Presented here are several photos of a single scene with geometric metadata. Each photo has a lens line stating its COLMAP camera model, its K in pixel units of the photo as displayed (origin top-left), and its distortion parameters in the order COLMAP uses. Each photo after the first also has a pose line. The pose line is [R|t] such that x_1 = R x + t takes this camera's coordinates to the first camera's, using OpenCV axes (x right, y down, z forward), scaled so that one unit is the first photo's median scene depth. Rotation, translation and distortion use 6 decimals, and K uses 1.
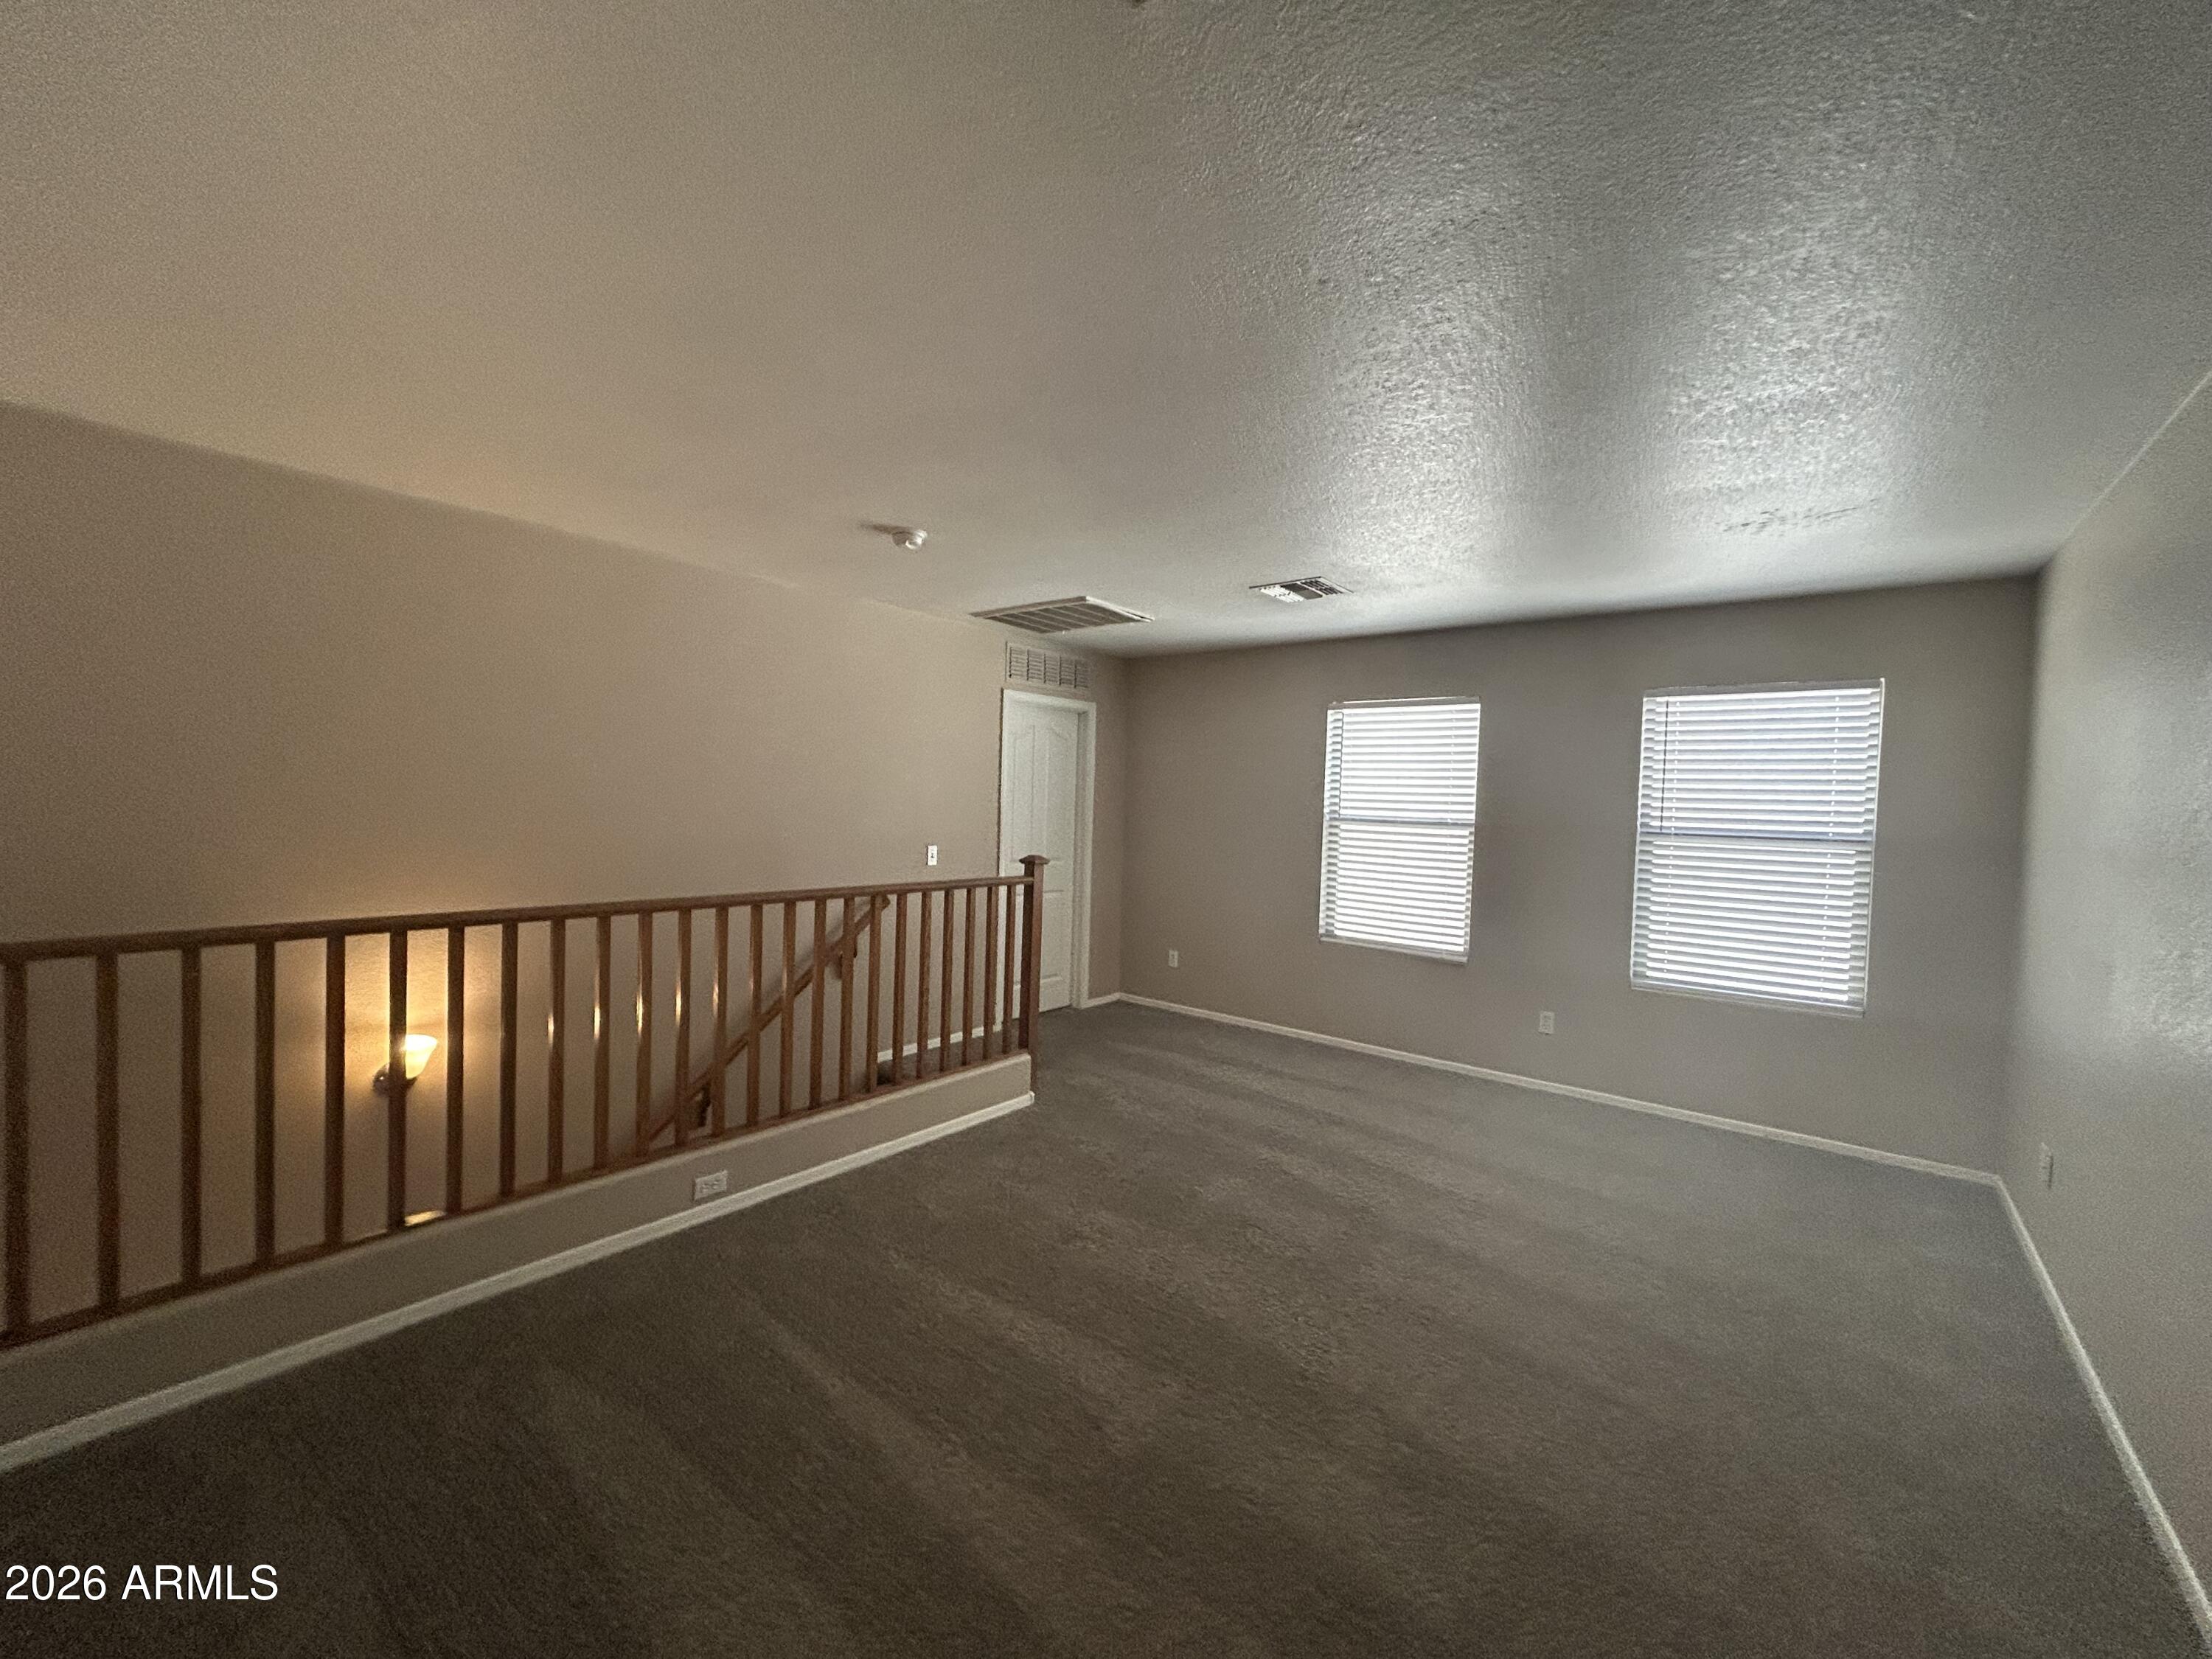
lens RADIAL K [[885.1, 0, 1124.9], [0, 885.1, 801.2], [0, 0, 1]] dist [0.000286, 0.000970]
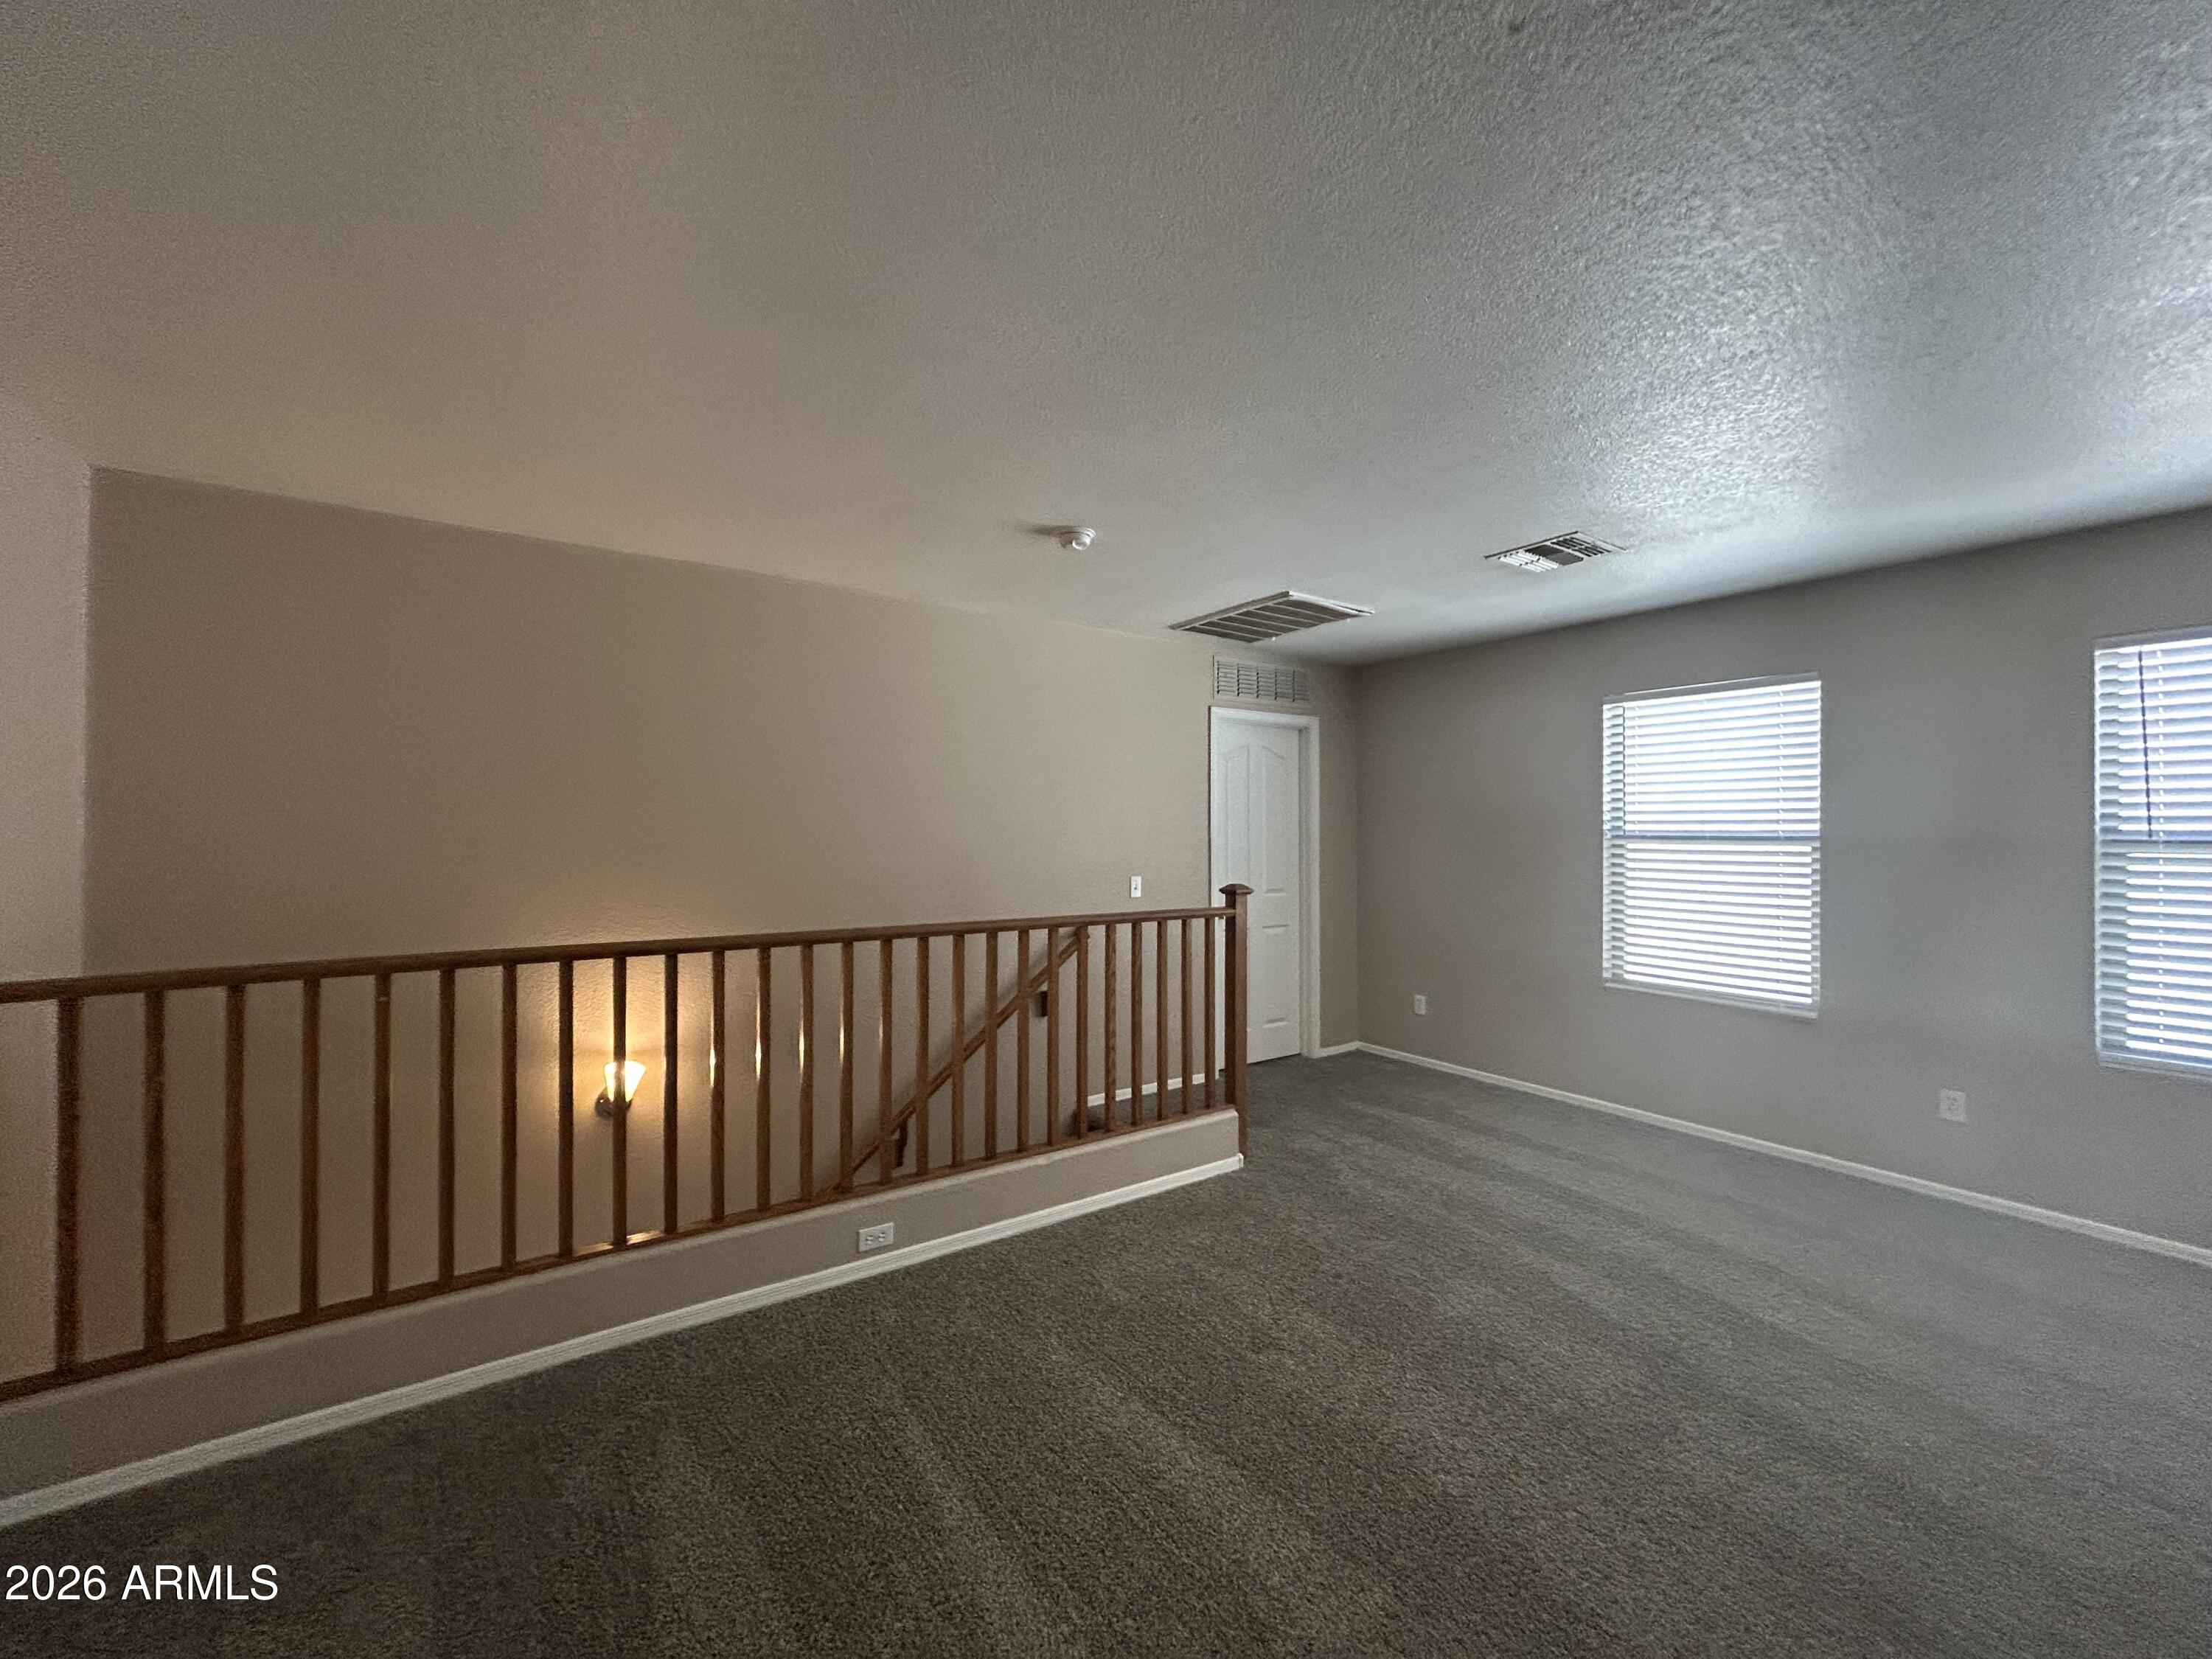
lens RADIAL K [[885.1, 0, 1124.1], [0, 885.1, 812.7], [0, 0, 1]] dist [0.000286, 0.000970]
pose [[0.957755, -0.035038, -0.285444, 0.054661], [0.026937, 0.999117, -0.032257, 0.018300], [0.286322, 0.023205, 0.957852, 0.135731]]
